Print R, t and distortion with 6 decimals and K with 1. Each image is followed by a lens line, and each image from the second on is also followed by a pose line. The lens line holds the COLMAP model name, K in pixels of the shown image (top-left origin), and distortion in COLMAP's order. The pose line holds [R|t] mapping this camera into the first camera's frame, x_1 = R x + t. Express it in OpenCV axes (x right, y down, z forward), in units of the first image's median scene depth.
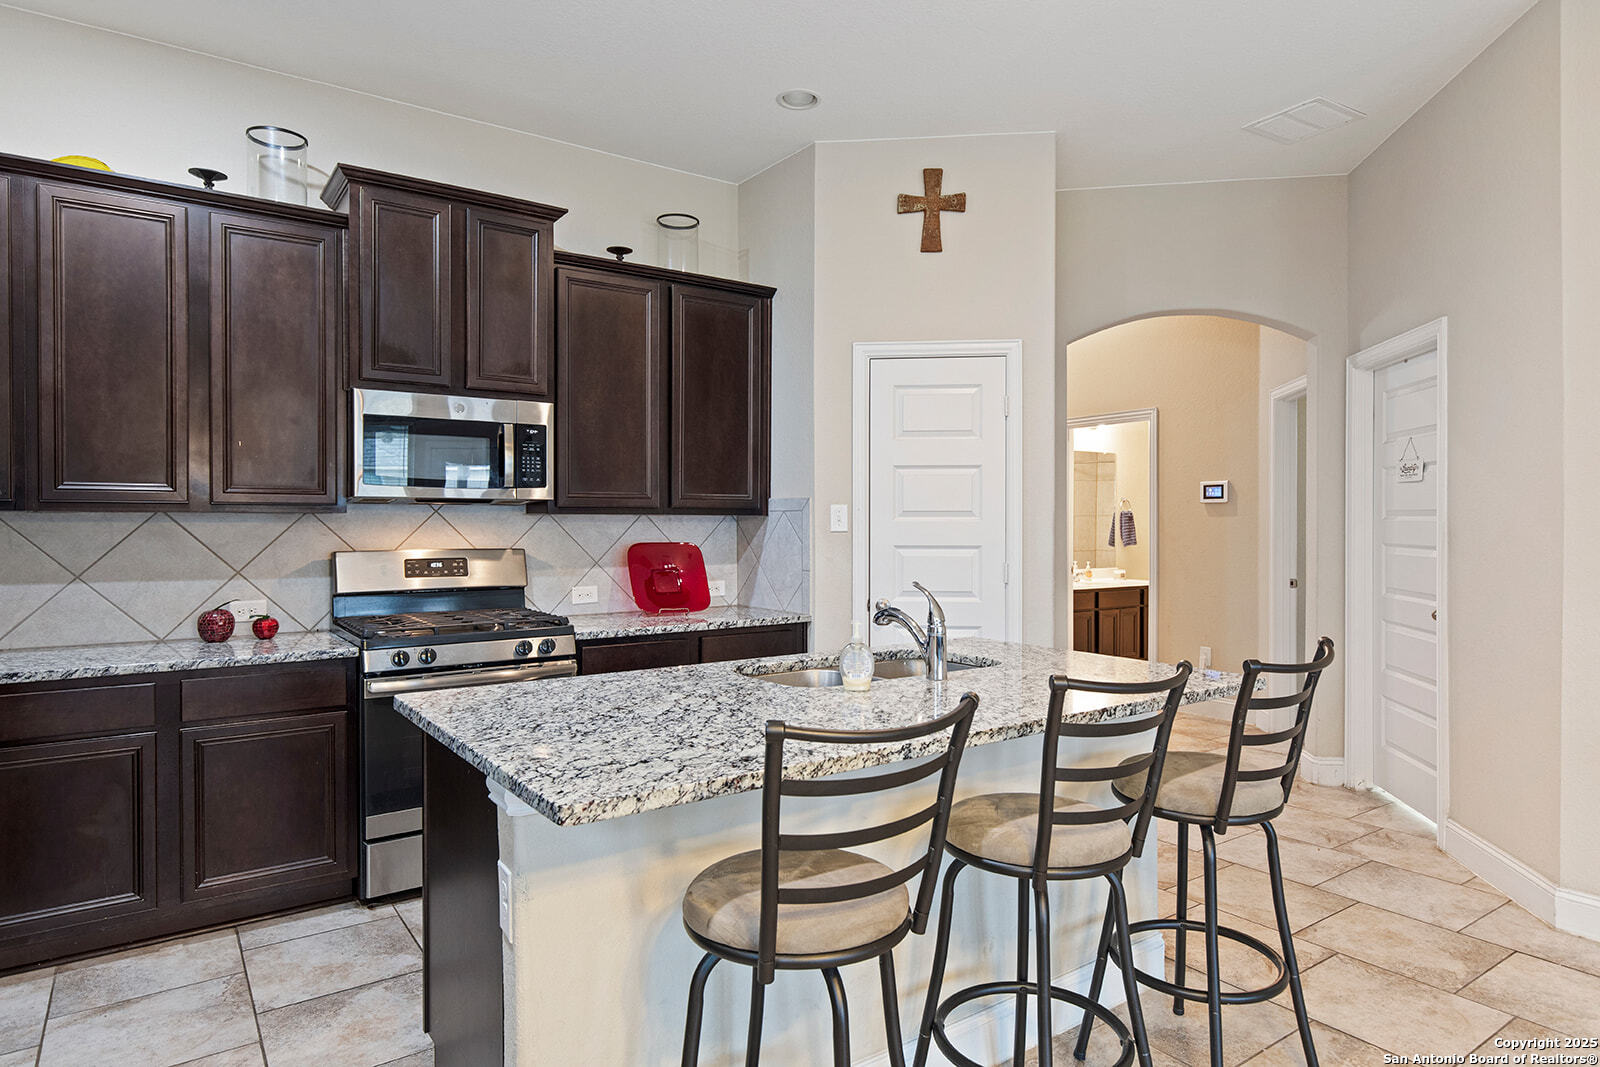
lens RADIAL K [[934.9, 0, 809.4], [0, 934.9, 531.0], [0, 0, 1]] dist [0.001911, 0.000237]
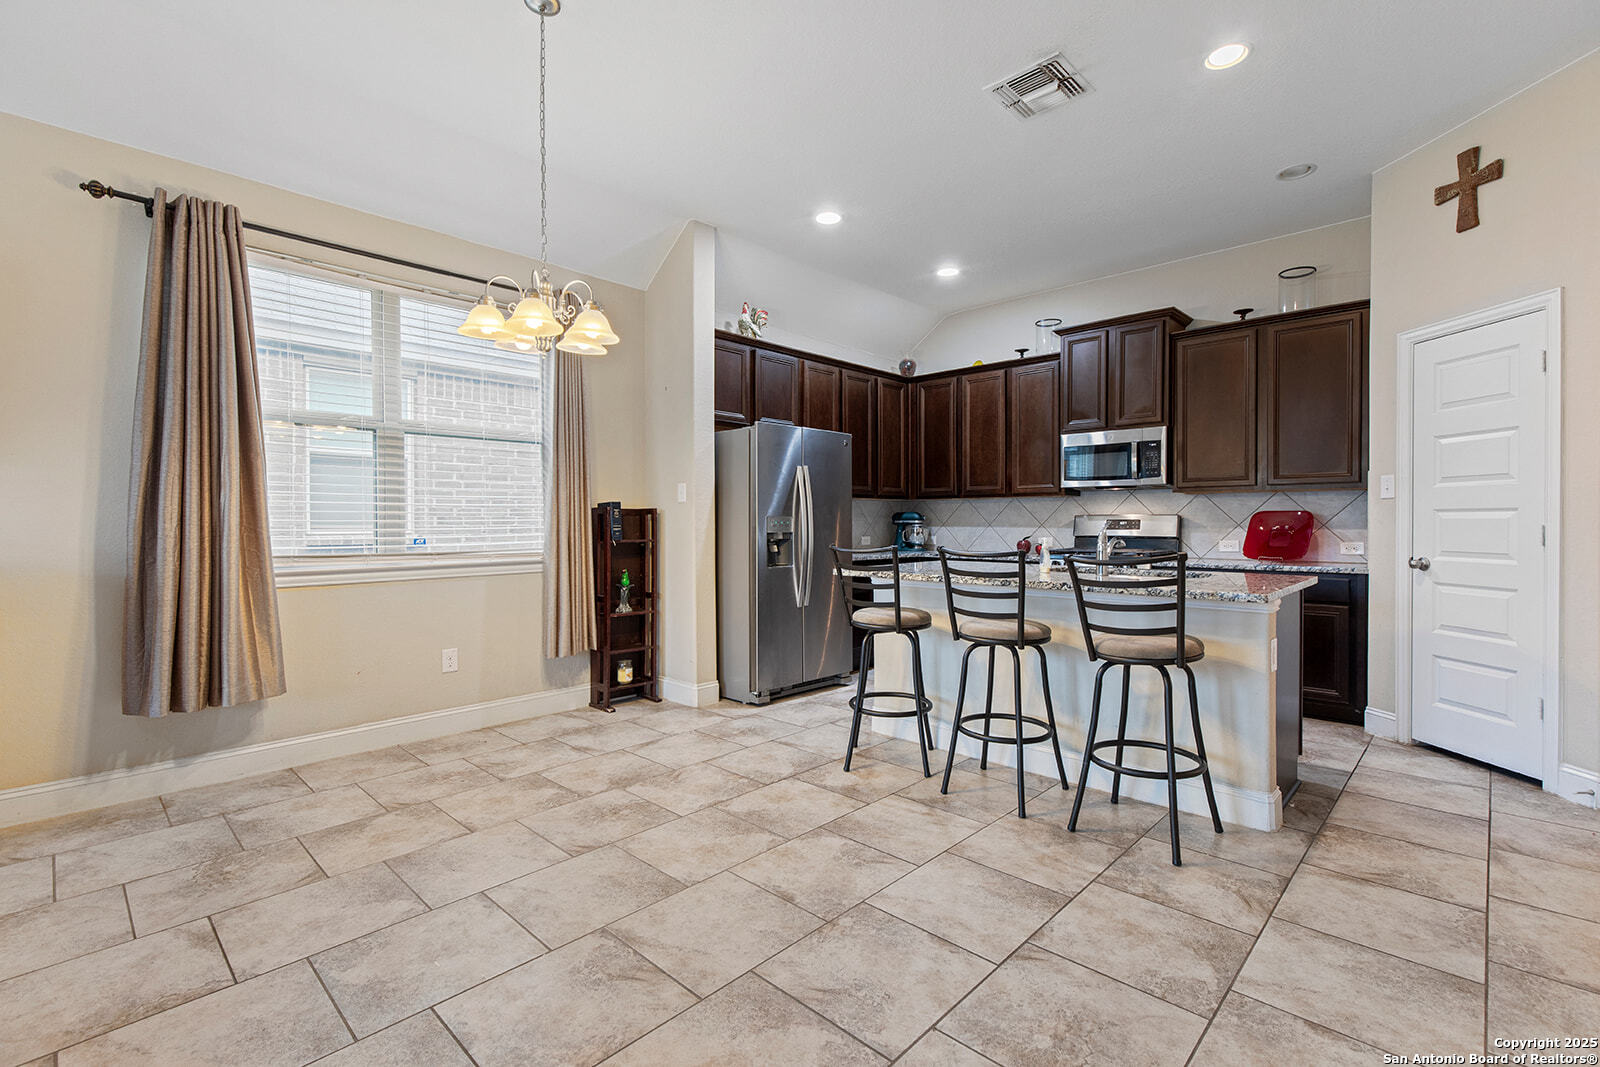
lens RADIAL K [[717.2, 0, 811.0], [0, 717.2, 529.9], [0, 0, 1]] dist [0.008047, -0.000639]
pose [[0.195067, 0.010783, -0.980731, 0.889951], [-0.006713, 0.999931, 0.009659, 0.041688], [0.980767, 0.004699, 0.195126, 0.133345]]
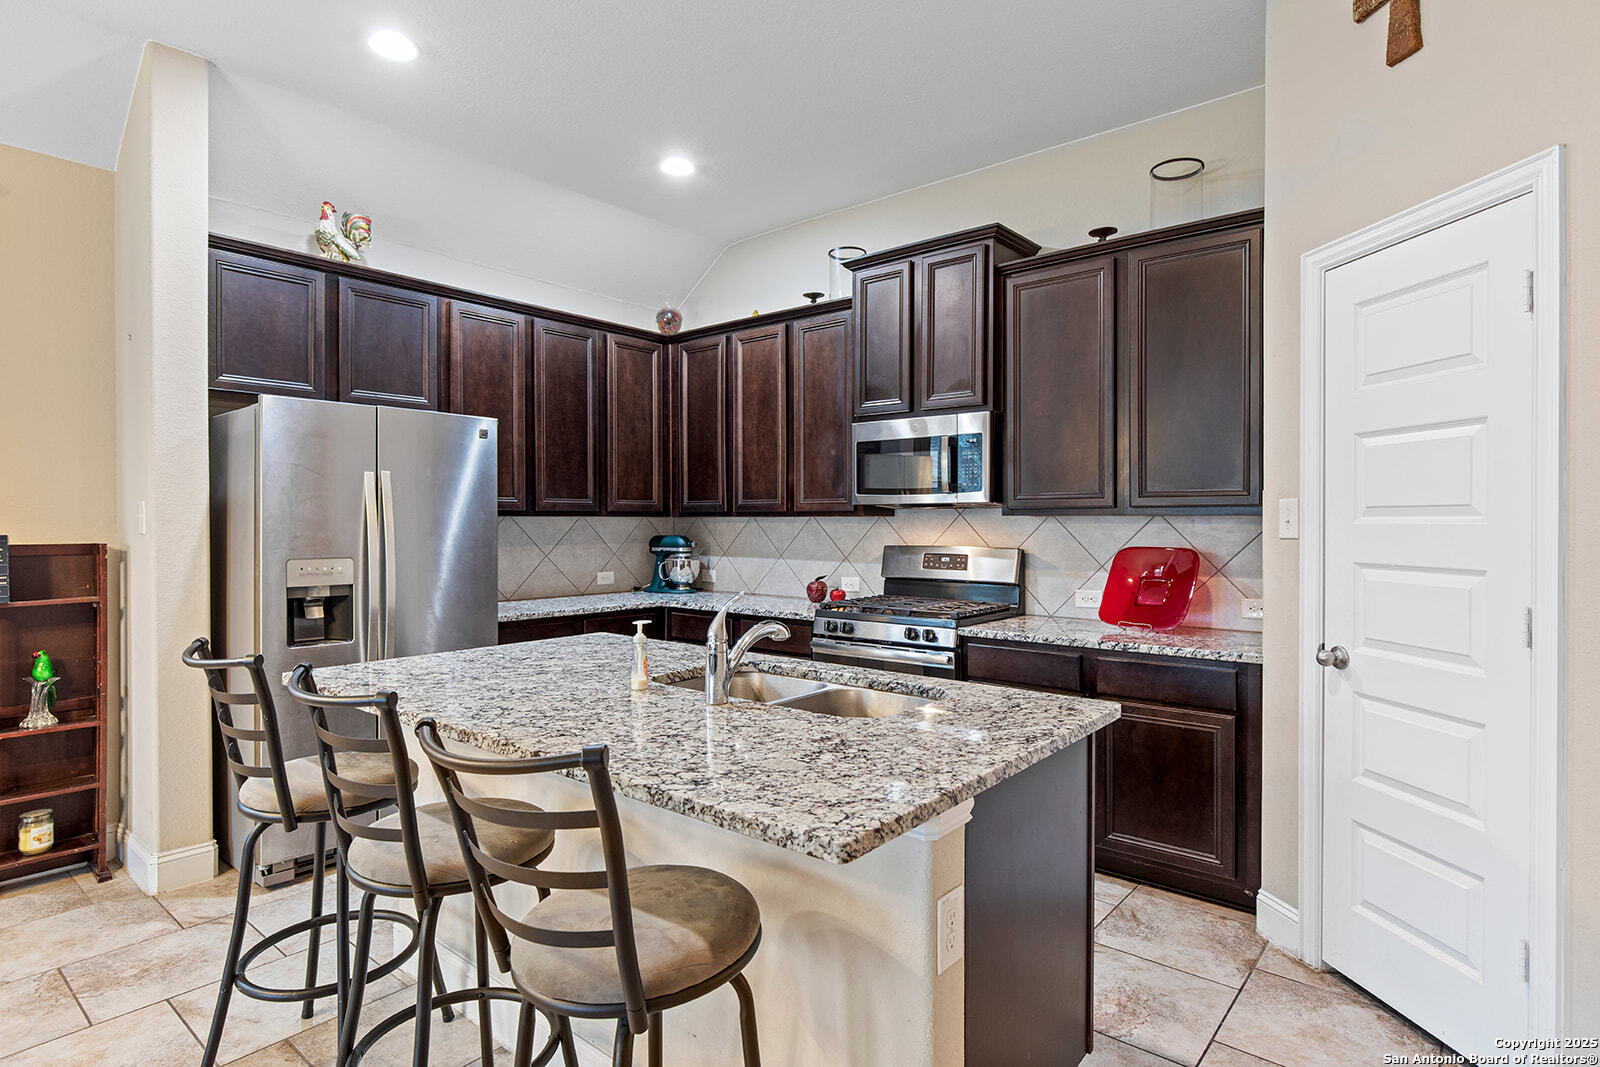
lens RADIAL K [[837.7, 0, 813.8], [0, 837.7, 530.2], [0, 0, 1]] dist [0.002308, 0.000934]
pose [[0.259515, 0.010239, -0.965685, 0.610217], [-0.008434, 0.999930, 0.008335, -0.008554], [0.965702, 0.005982, 0.259583, 0.581523]]
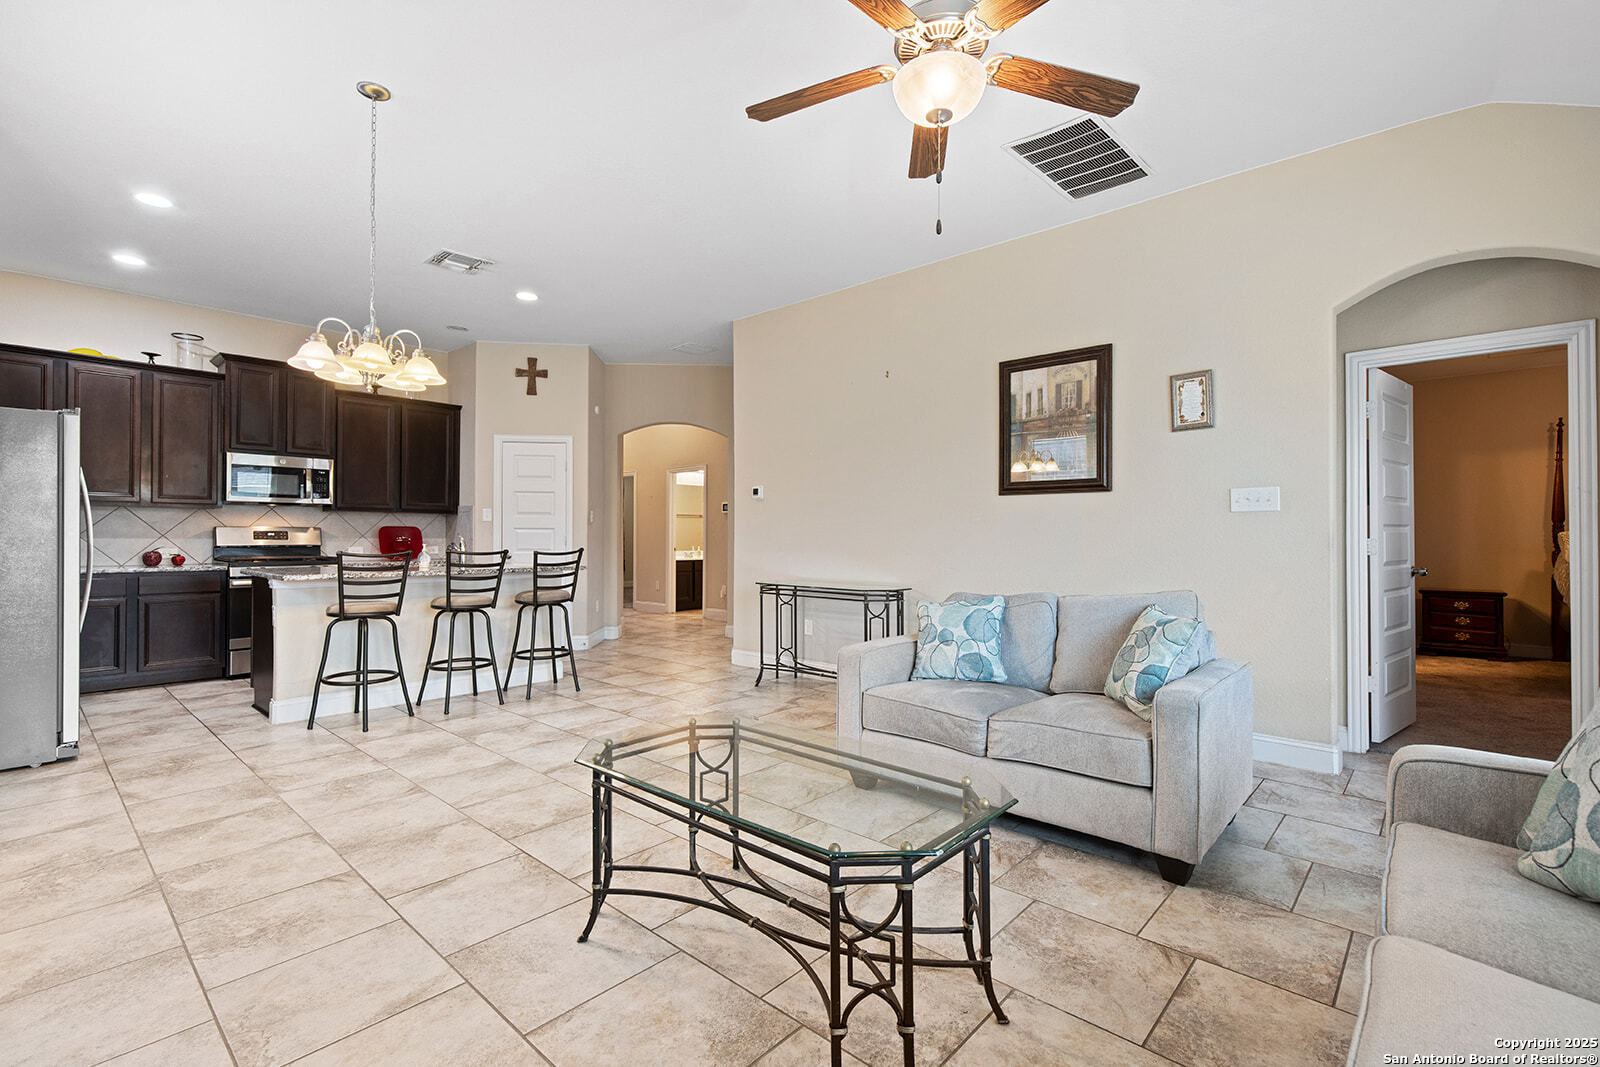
lens RADIAL K [[717.2, 0, 811.0], [0, 717.2, 529.9], [0, 0, 1]] dist [0.008047, -0.000639]
pose [[0.975358, 0.005239, 0.220567, 0.454477], [-0.001938, 0.999883, -0.015180, 0.051207], [-0.220620, 0.014379, 0.975254, -0.902725]]
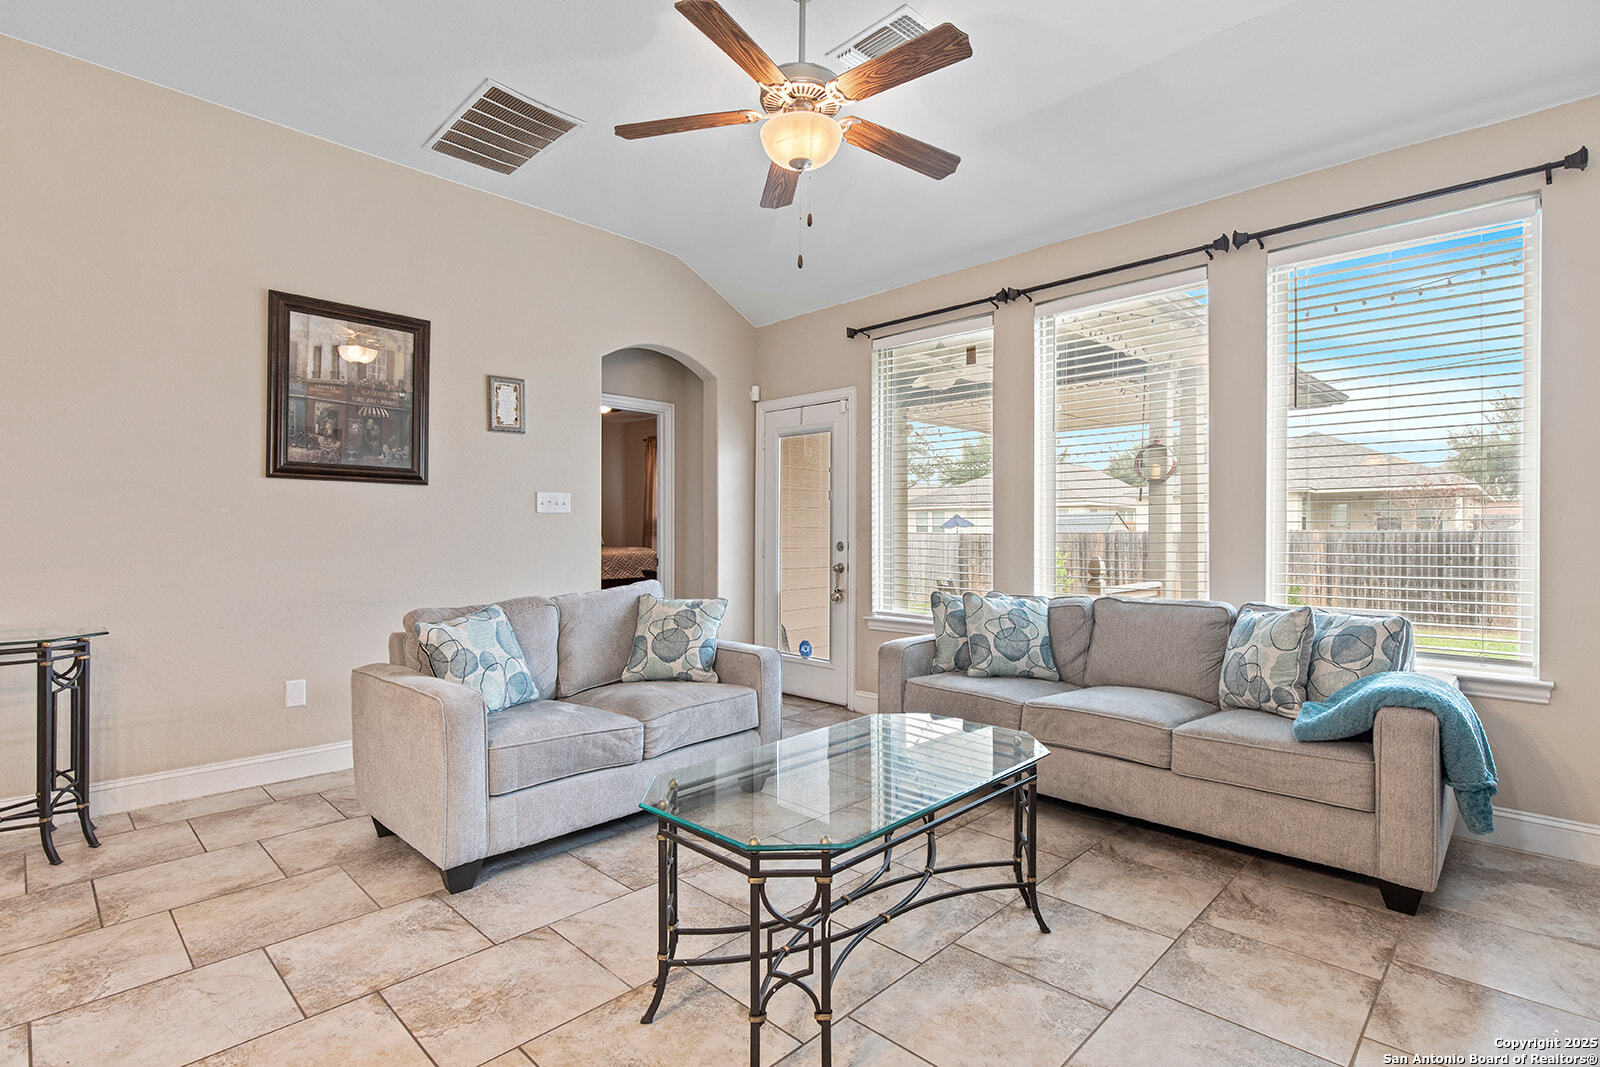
lens RADIAL K [[767.4, 0, 810.6], [0, 767.4, 530.2], [0, 0, 1]] dist [0.001424, -0.000373]
pose [[-0.186748, 0.006183, 0.982388, -0.005284], [0.005944, 0.999969, -0.005163, 0.045307], [-0.982390, 0.004875, -0.186779, -0.237162]]
